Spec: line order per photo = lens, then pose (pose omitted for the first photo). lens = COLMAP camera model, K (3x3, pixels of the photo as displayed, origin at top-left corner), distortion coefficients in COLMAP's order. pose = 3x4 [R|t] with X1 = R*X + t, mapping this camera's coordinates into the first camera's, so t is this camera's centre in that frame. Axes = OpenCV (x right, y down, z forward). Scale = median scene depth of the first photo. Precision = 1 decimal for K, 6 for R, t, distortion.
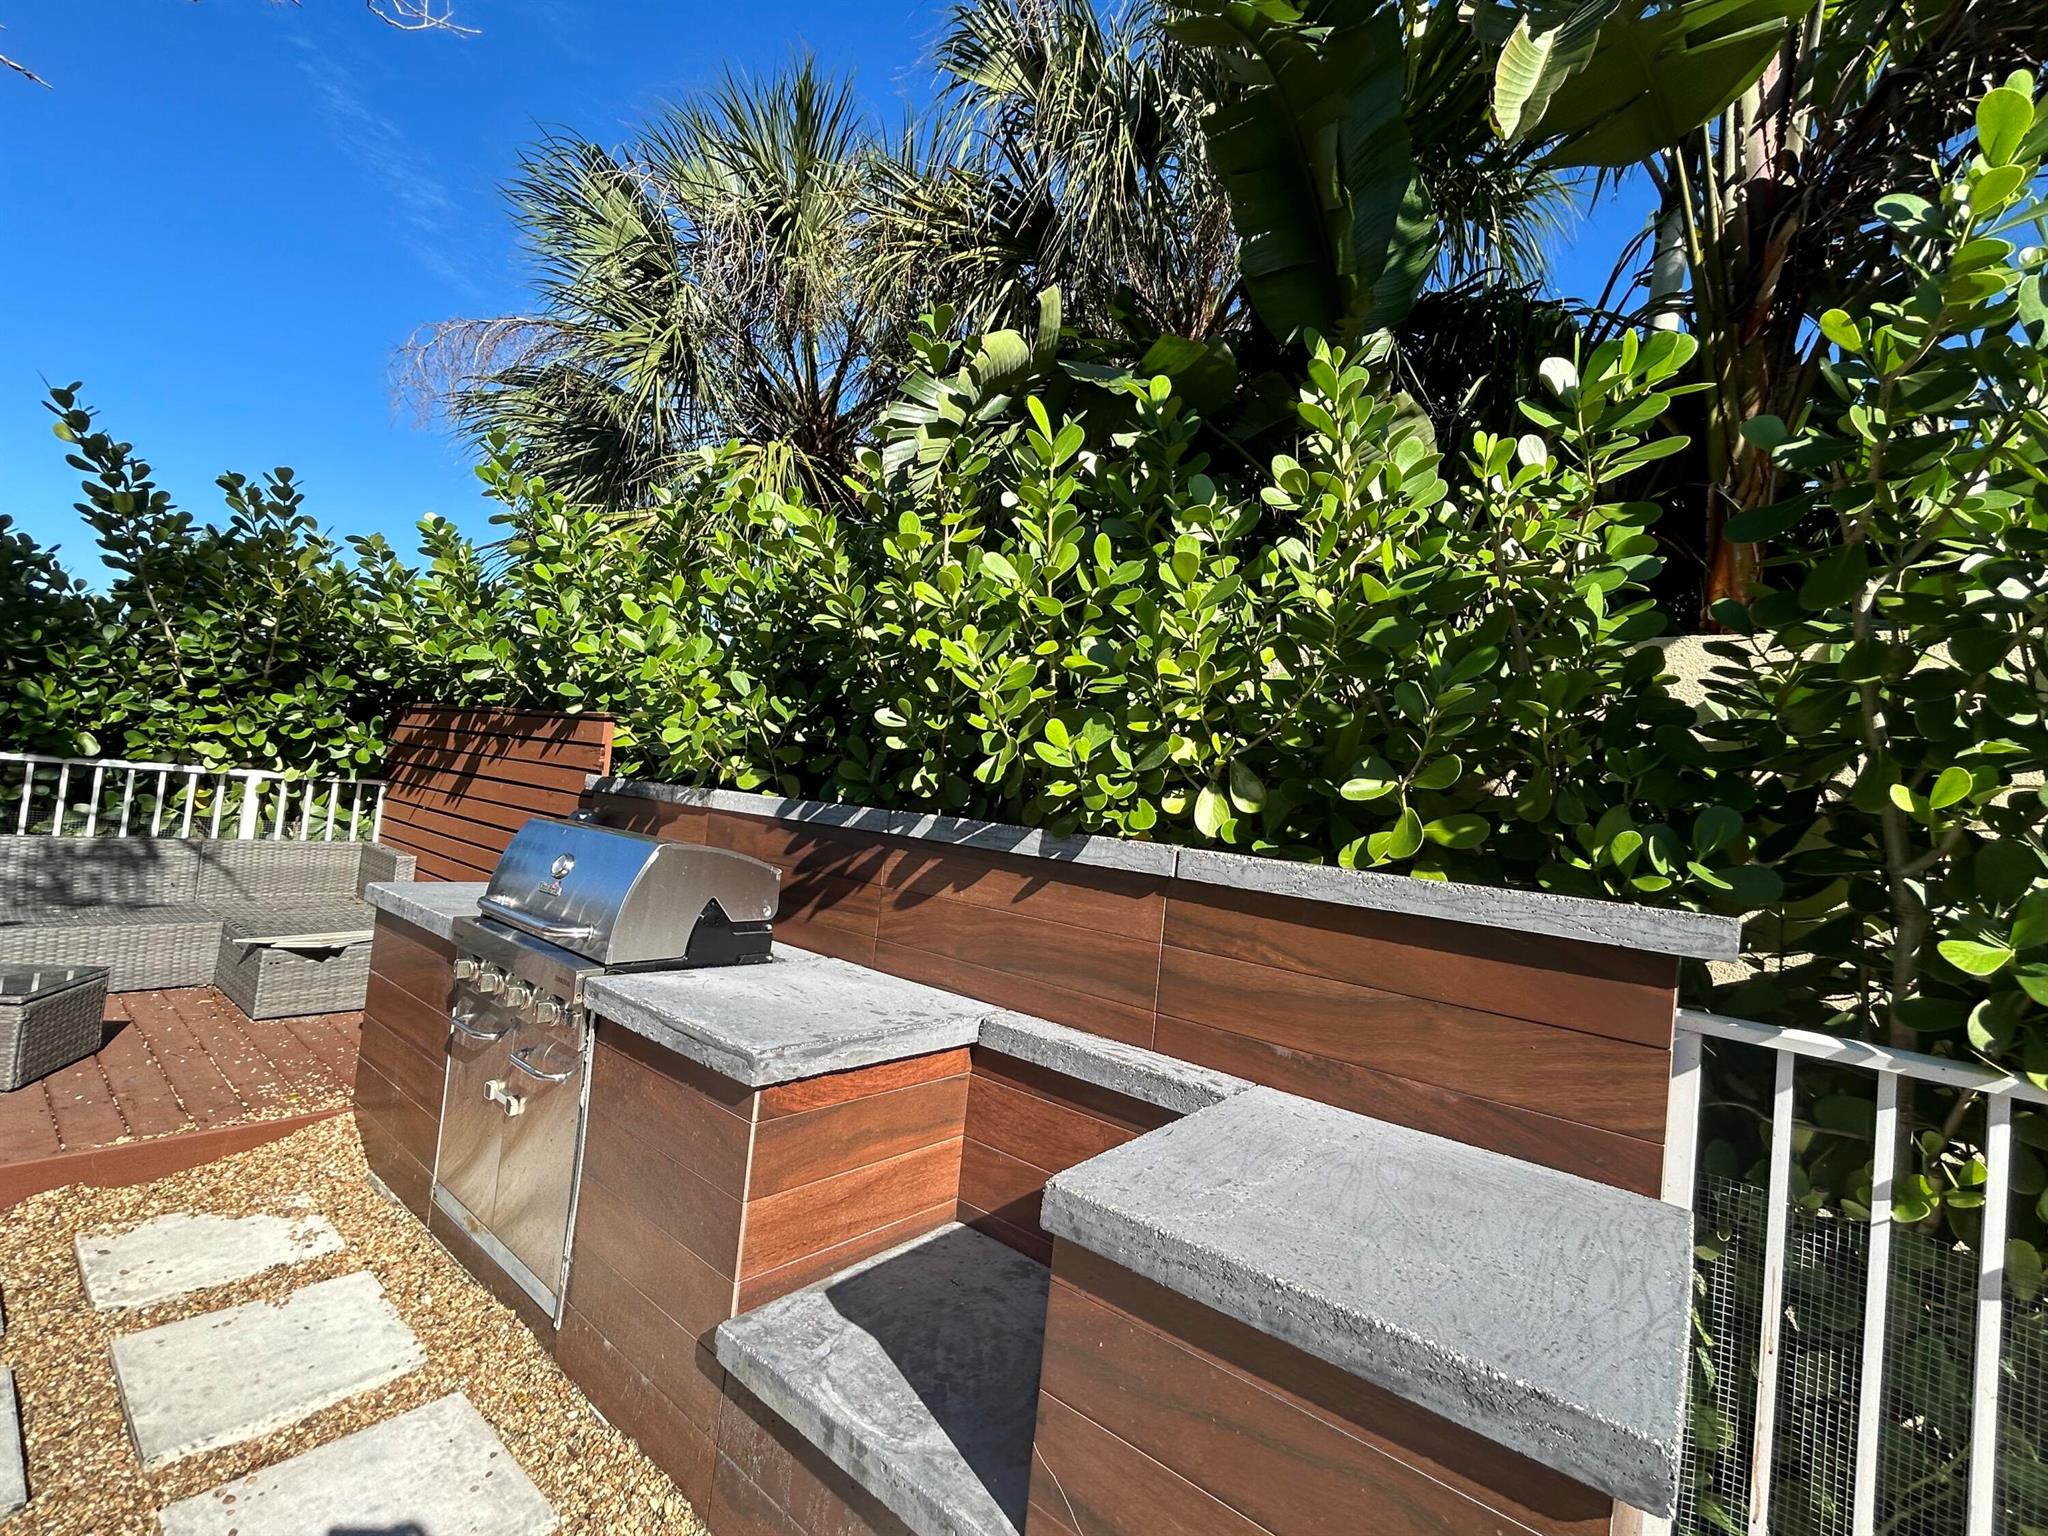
lens RADIAL K [[902.3, 0, 1024.0], [0, 902.3, 768.0], [0, 0, 1]] dist [-0.003759, 0.005001]
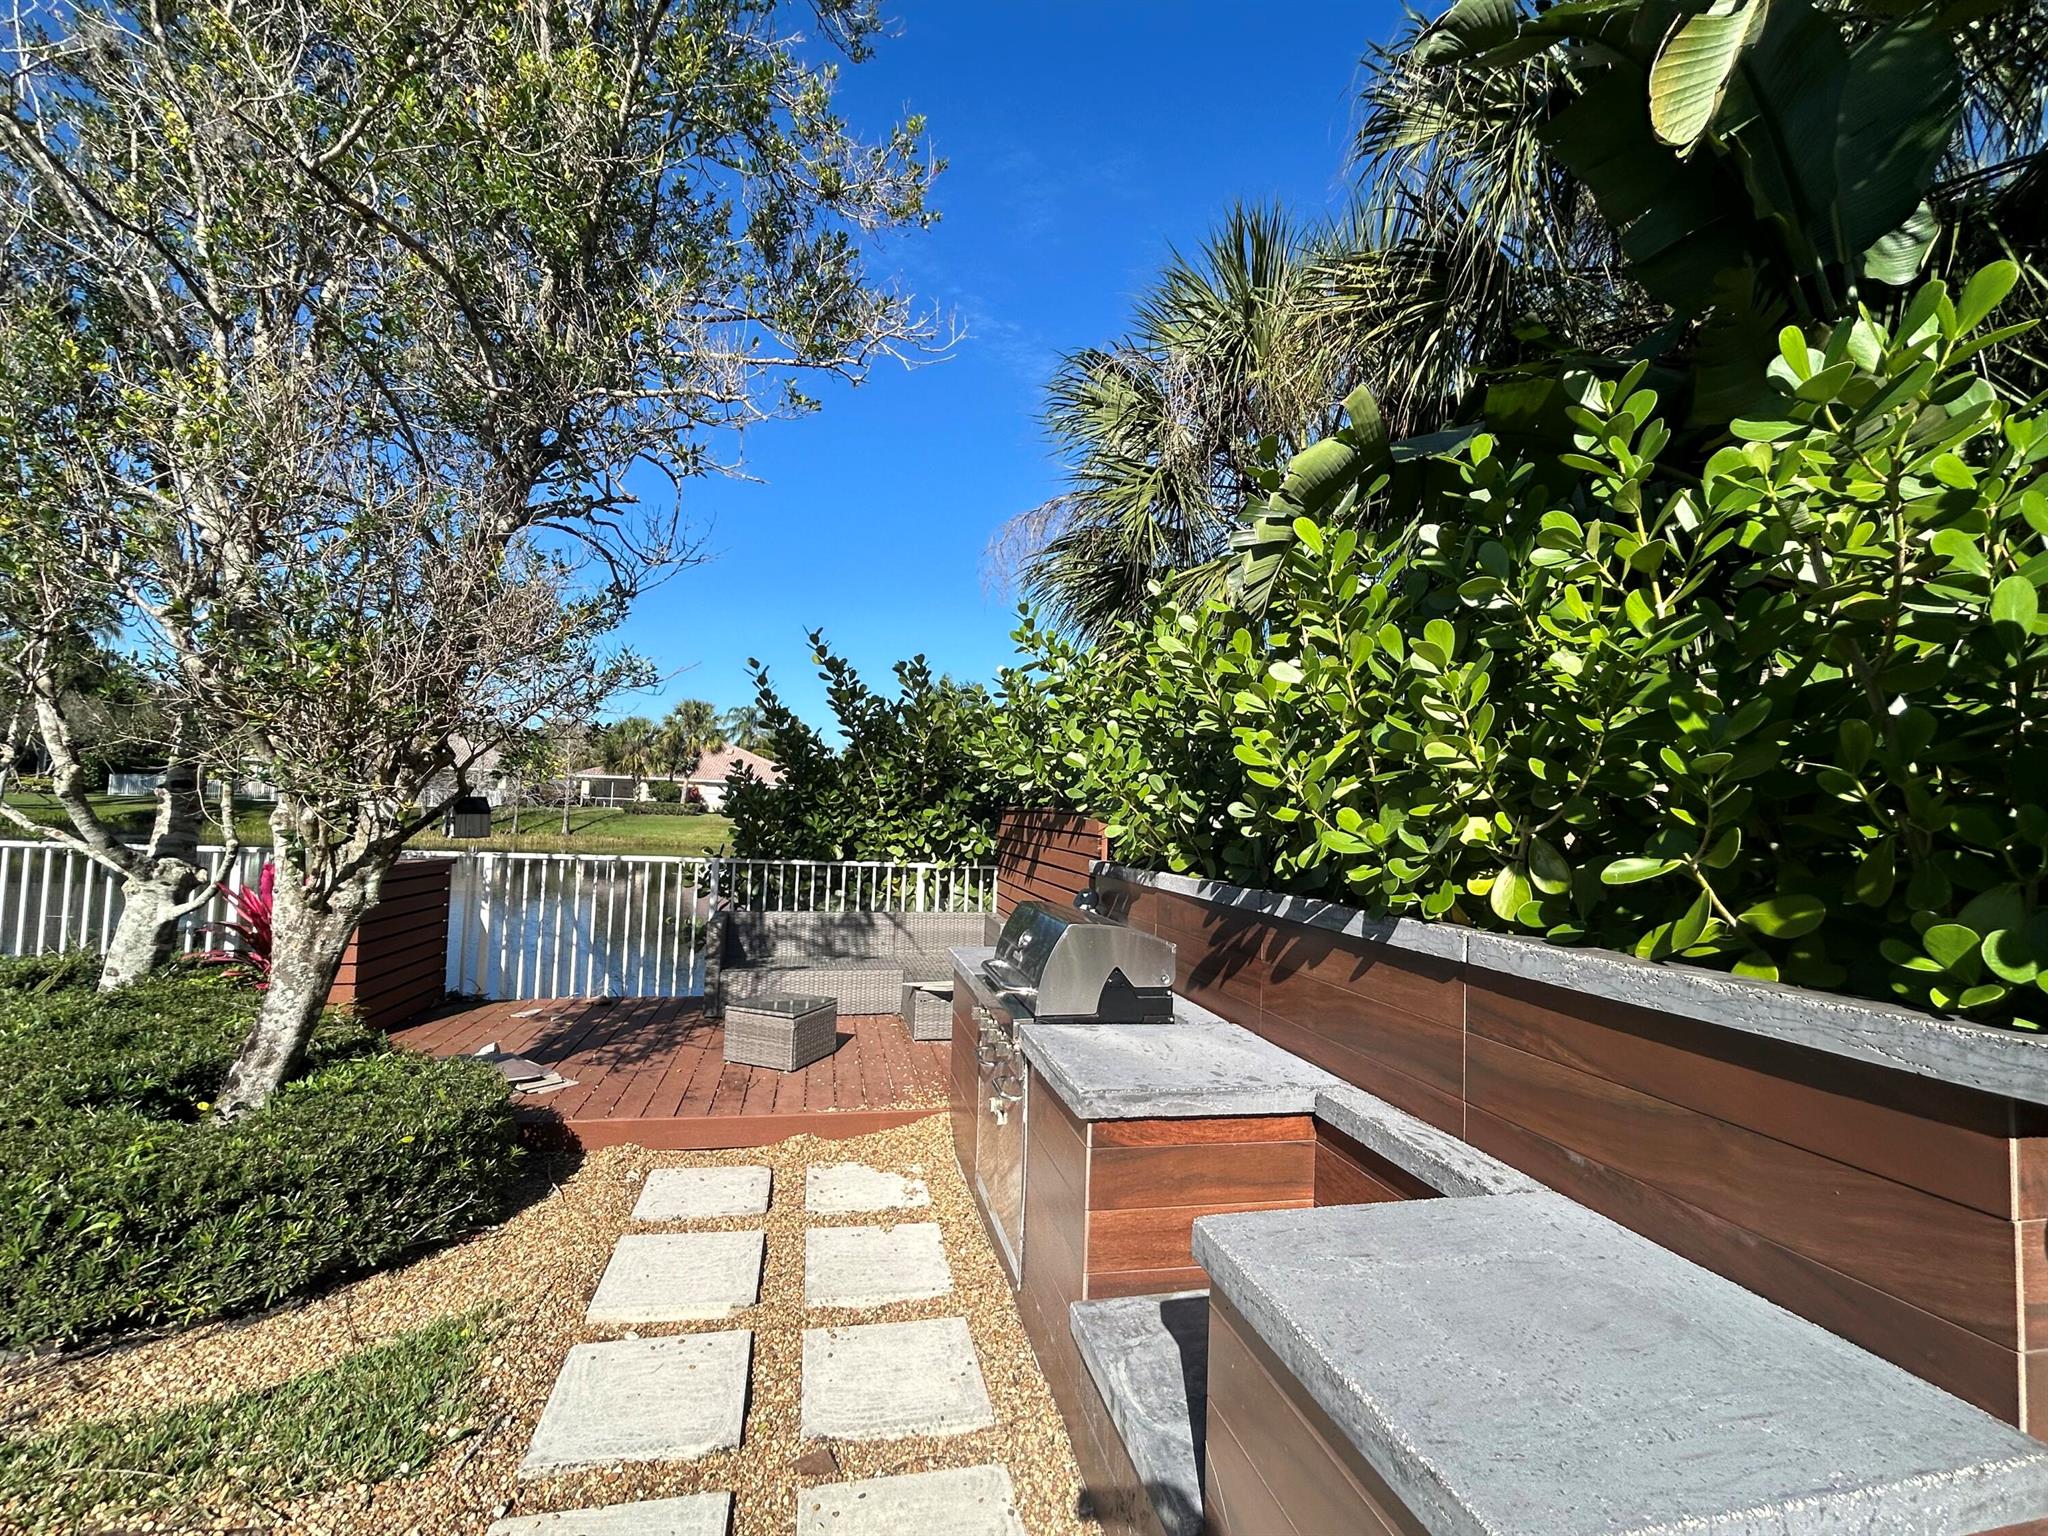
lens RADIAL K [[902.3, 0, 1024.0], [0, 902.3, 768.0], [0, 0, 1]] dist [-0.003759, 0.005001]
pose [[0.785910, -0.105497, -0.609275, 0.327886], [0.068125, 0.994113, -0.084257, -0.031892], [0.614577, 0.024712, 0.788470, -0.062782]]
